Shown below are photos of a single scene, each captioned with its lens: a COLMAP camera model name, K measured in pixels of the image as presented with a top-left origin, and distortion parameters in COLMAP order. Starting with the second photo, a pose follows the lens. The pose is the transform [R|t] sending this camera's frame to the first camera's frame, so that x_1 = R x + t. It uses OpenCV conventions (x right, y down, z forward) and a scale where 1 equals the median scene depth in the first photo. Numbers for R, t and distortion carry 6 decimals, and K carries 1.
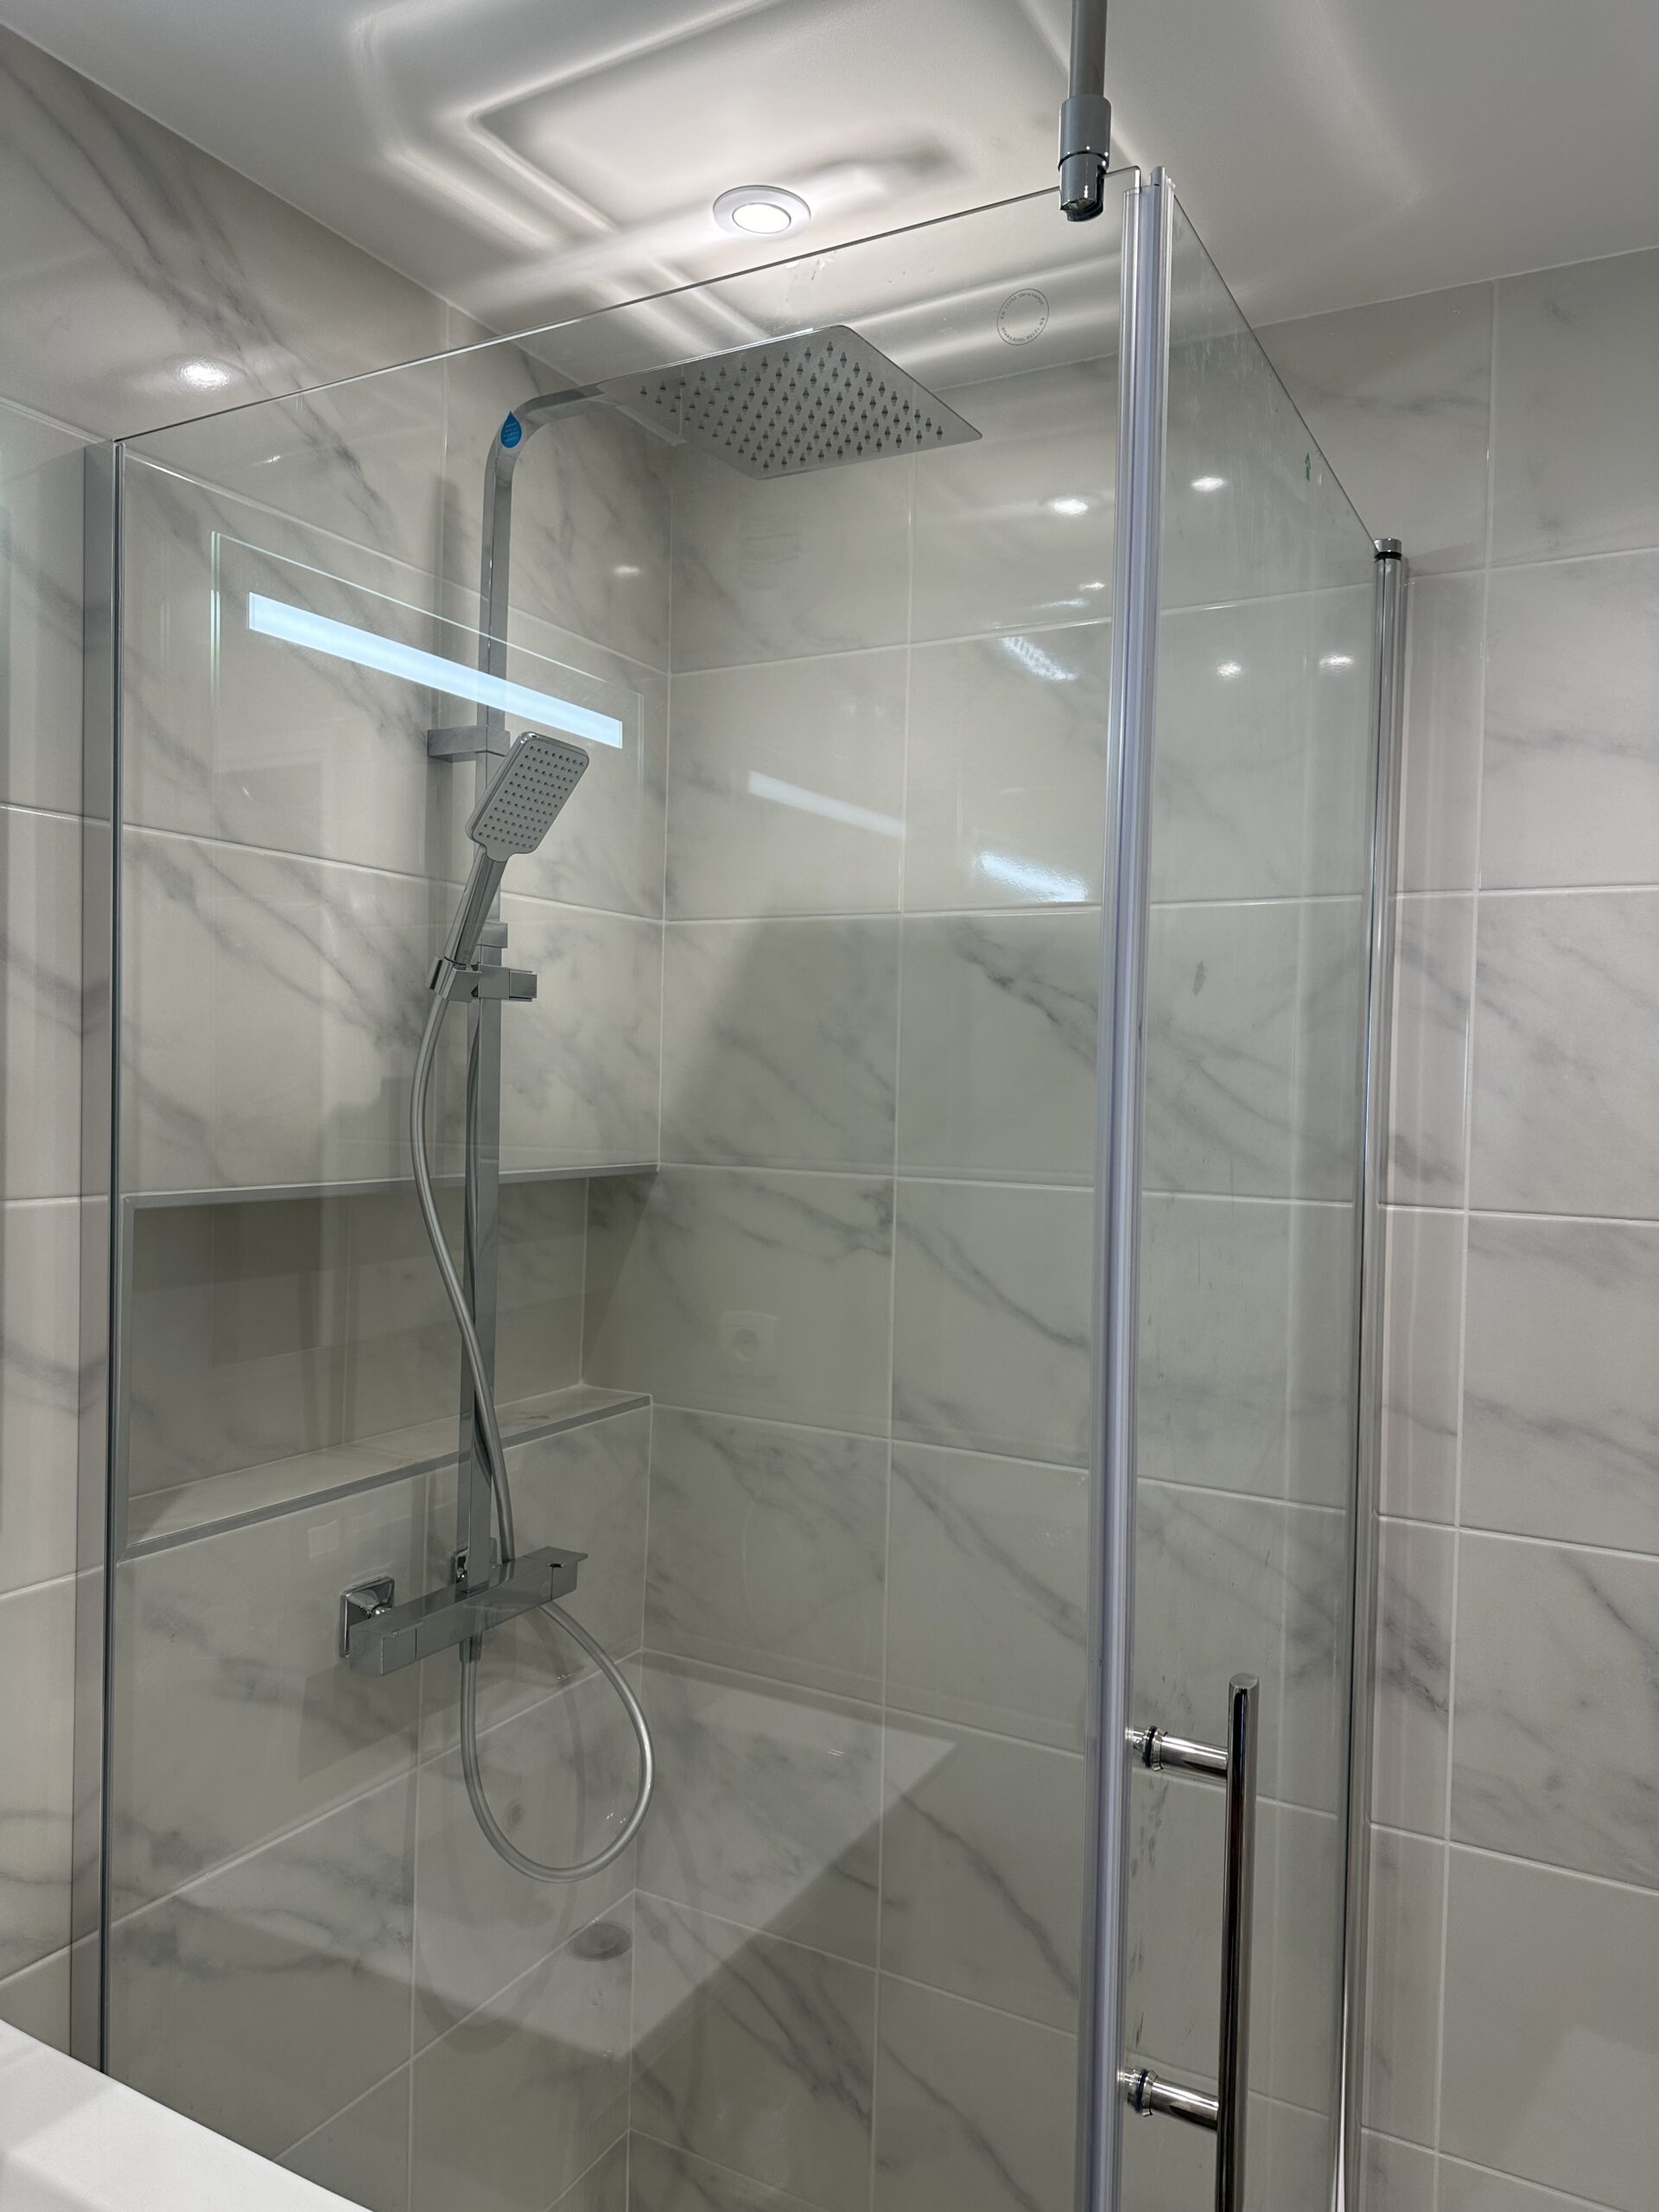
lens RADIAL K [[1553.8, 0, 830.9], [0, 1553.8, 1115.0], [0, 0, 1]] dist [0.024465, -0.028476]
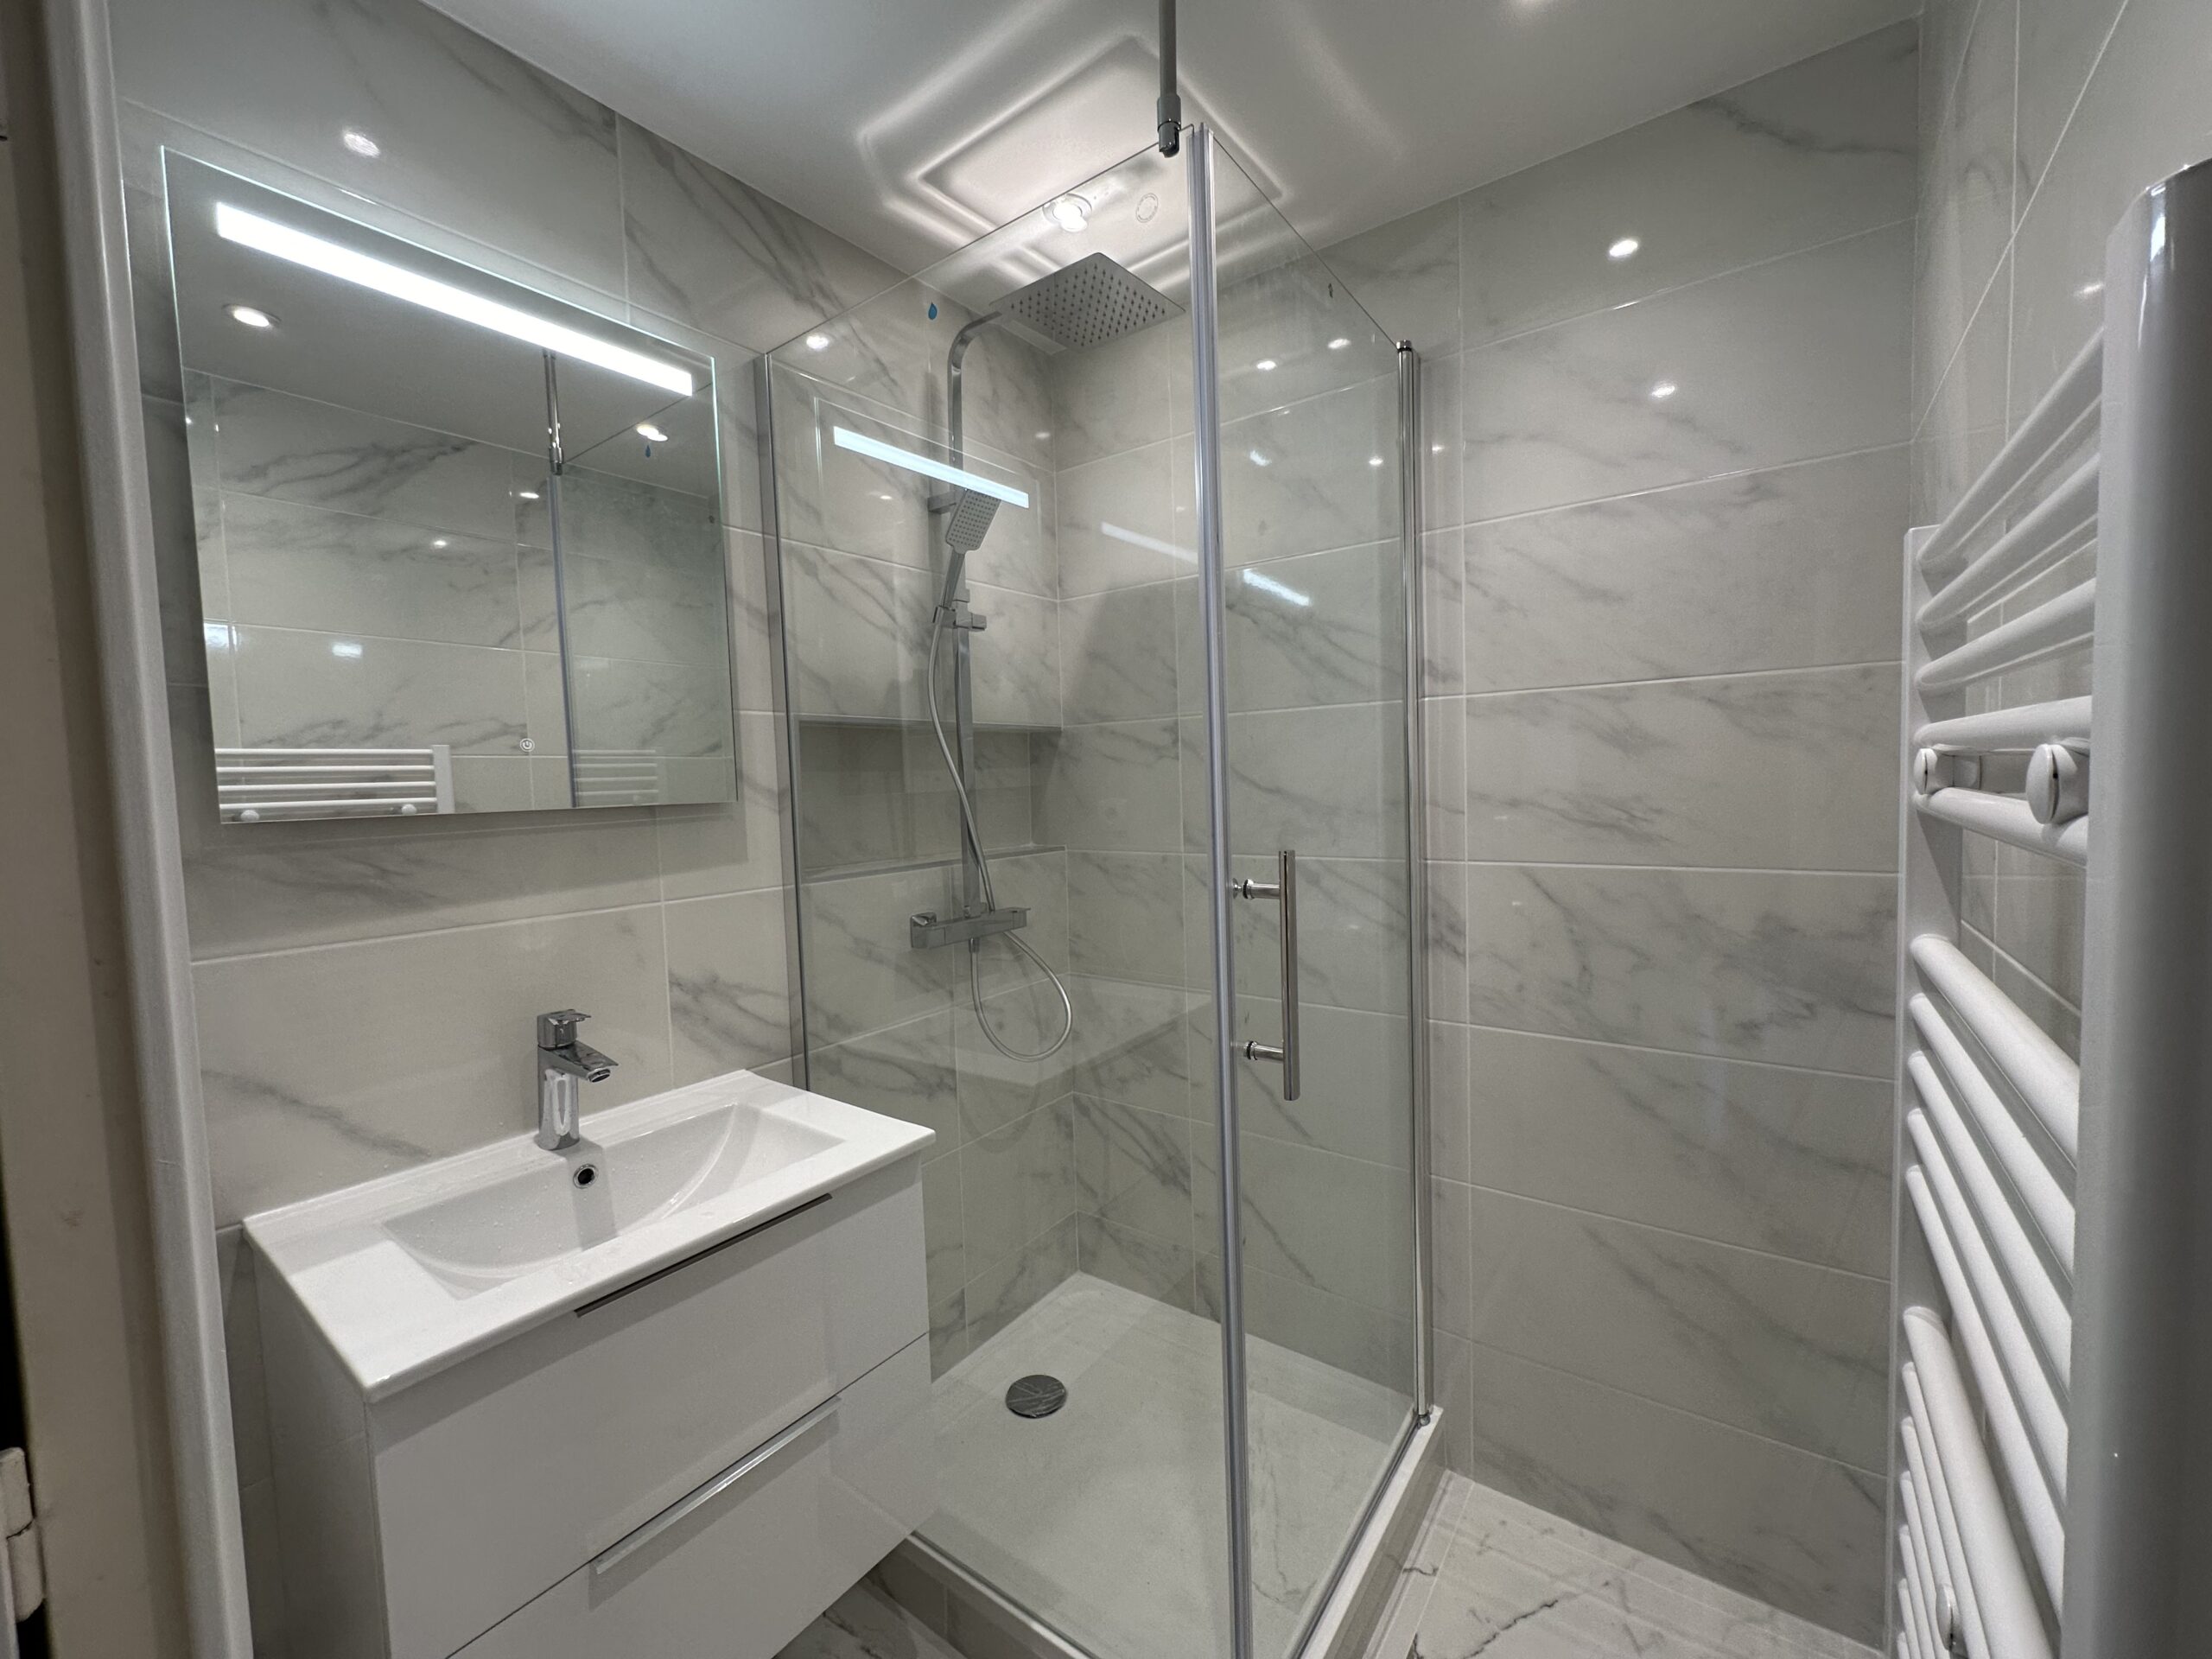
lens RADIAL K [[874.7, 0, 1102.3], [0, 874.7, 823.2], [0, 0, 1]] dist [0.000928, -0.001440]
pose [[0.990018, -0.047704, -0.132619, 0.102450], [0.052129, 0.998187, 0.030098, 0.161060], [0.130943, -0.036711, 0.990710, -0.121799]]
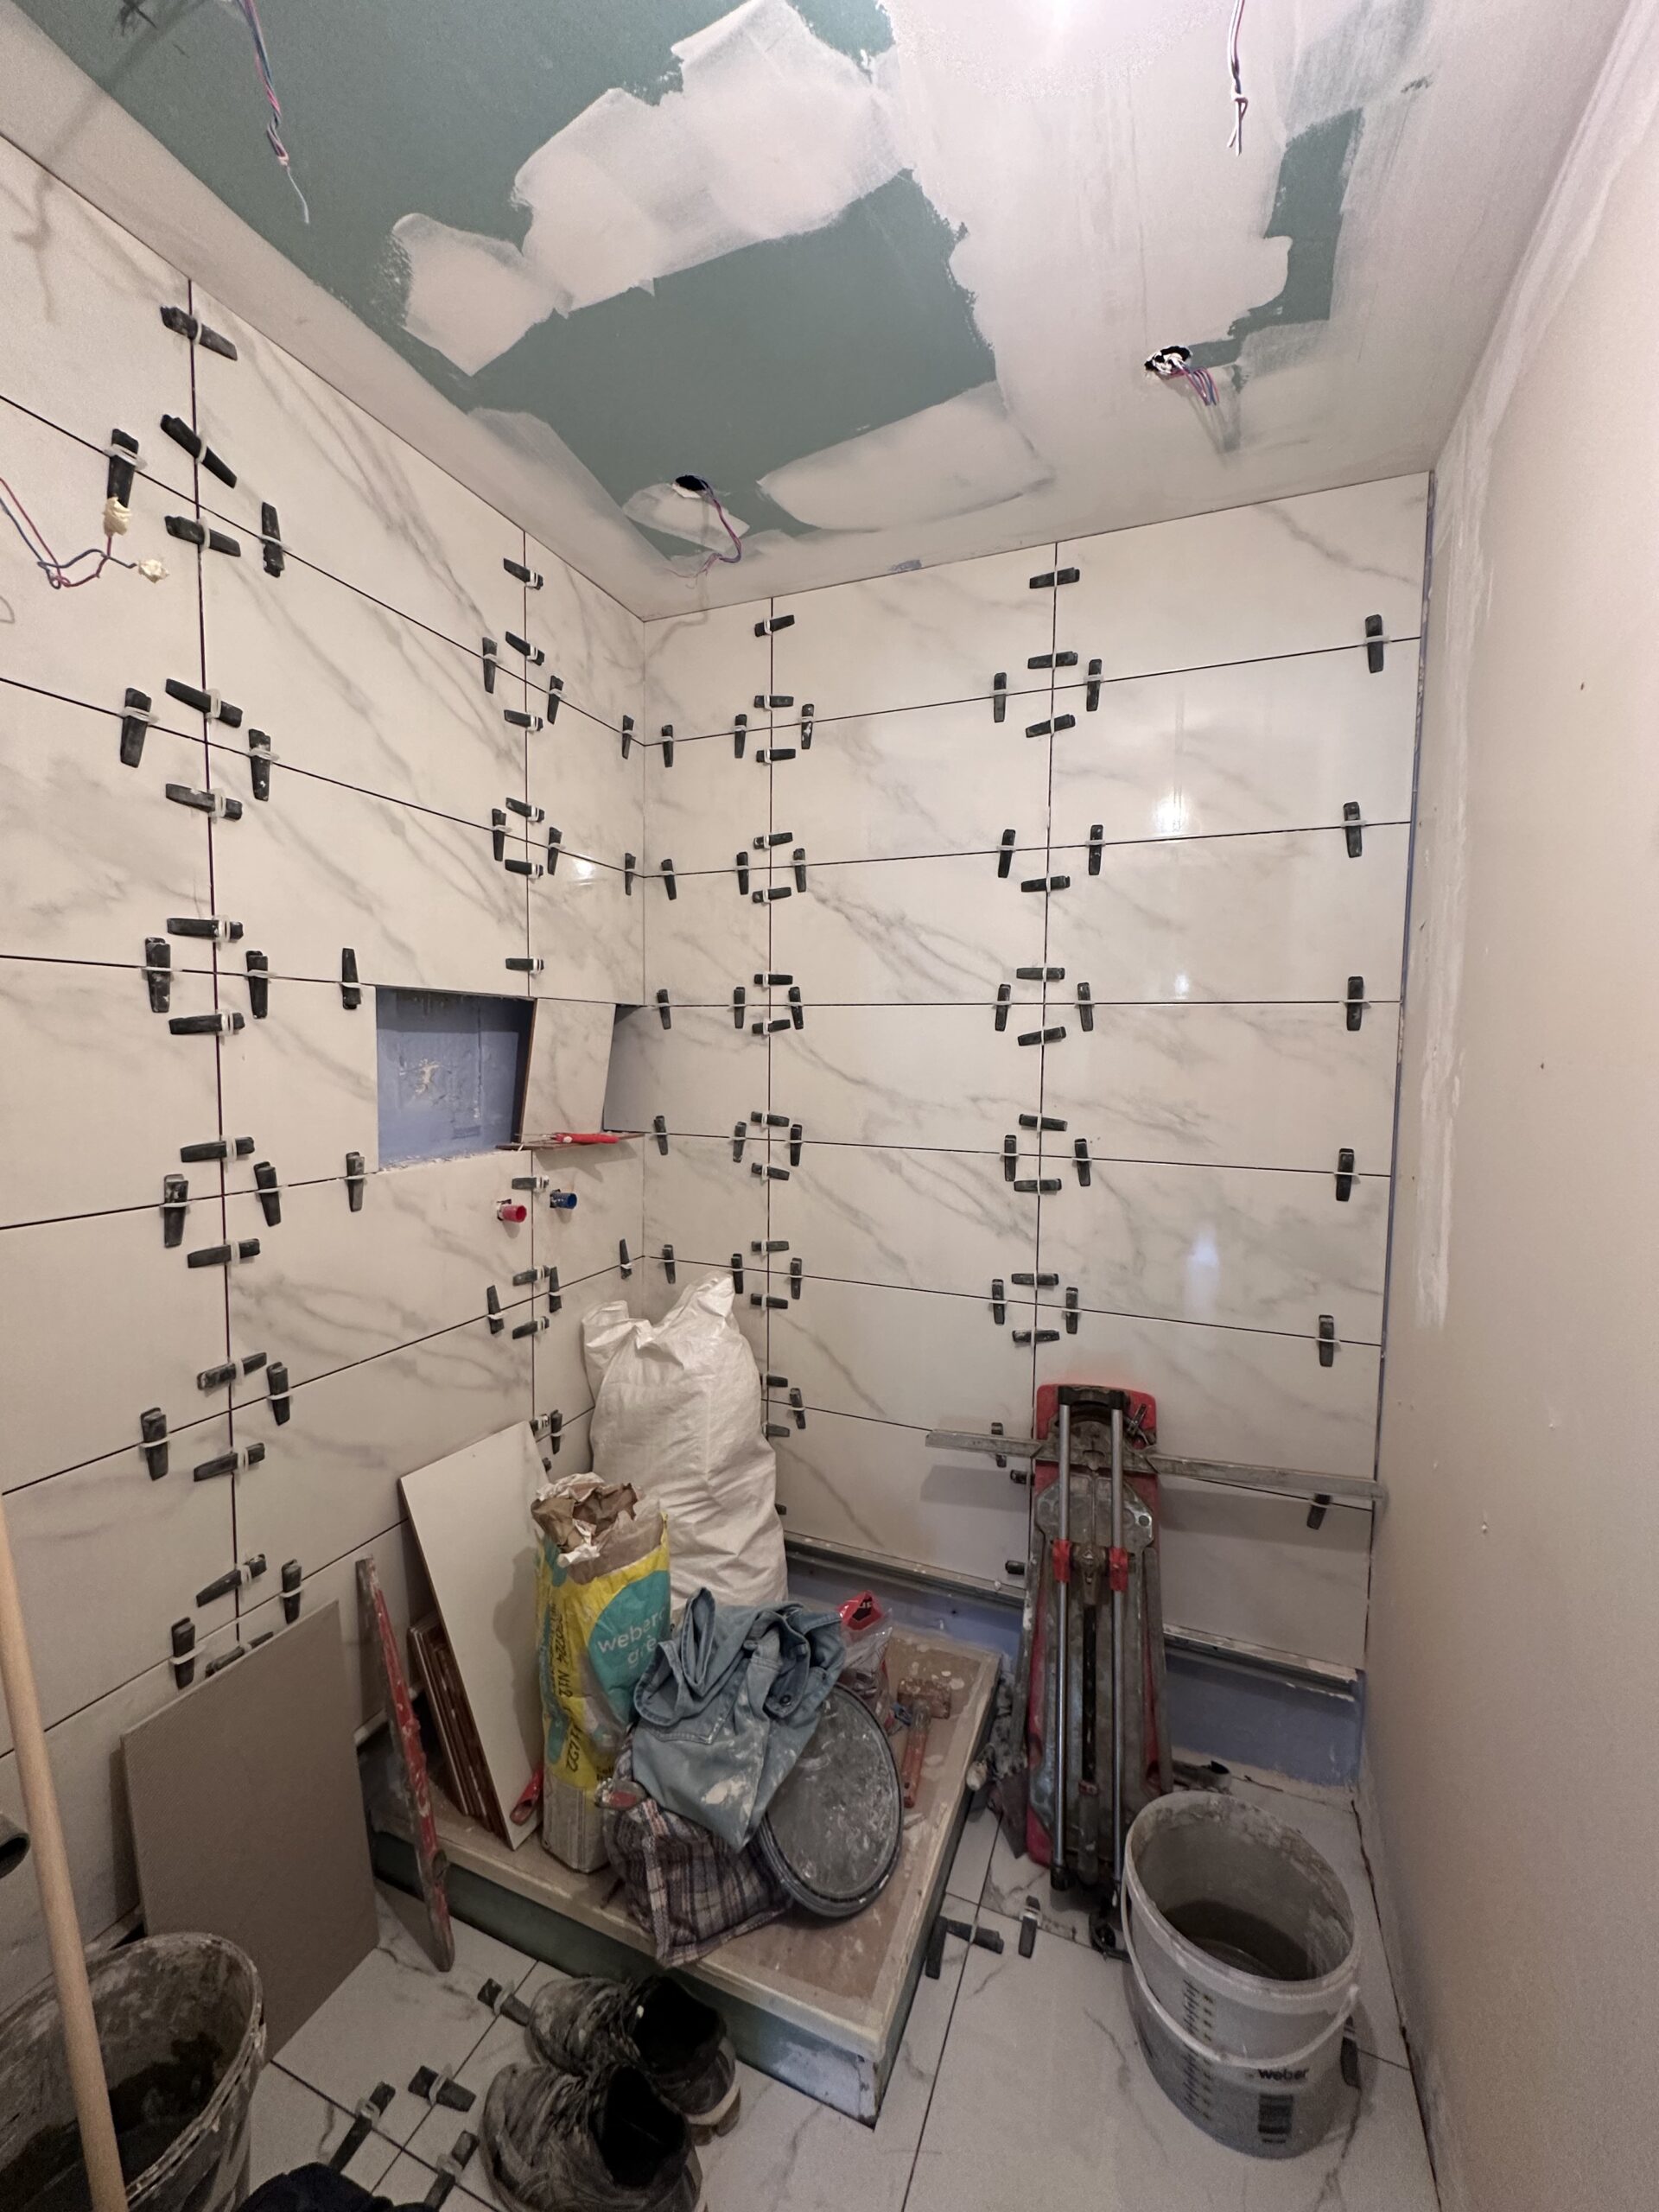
lens RADIAL K [[874.7, 0, 822.5], [0, 874.7, 1099.8], [0, 0, 1]] dist [0.000928, -0.001440]
pose [[0.994171, -0.018885, 0.106146, -0.013198], [0.013918, 0.998782, 0.047344, 0.129404], [-0.106911, -0.045590, 0.993223, -0.132629]]
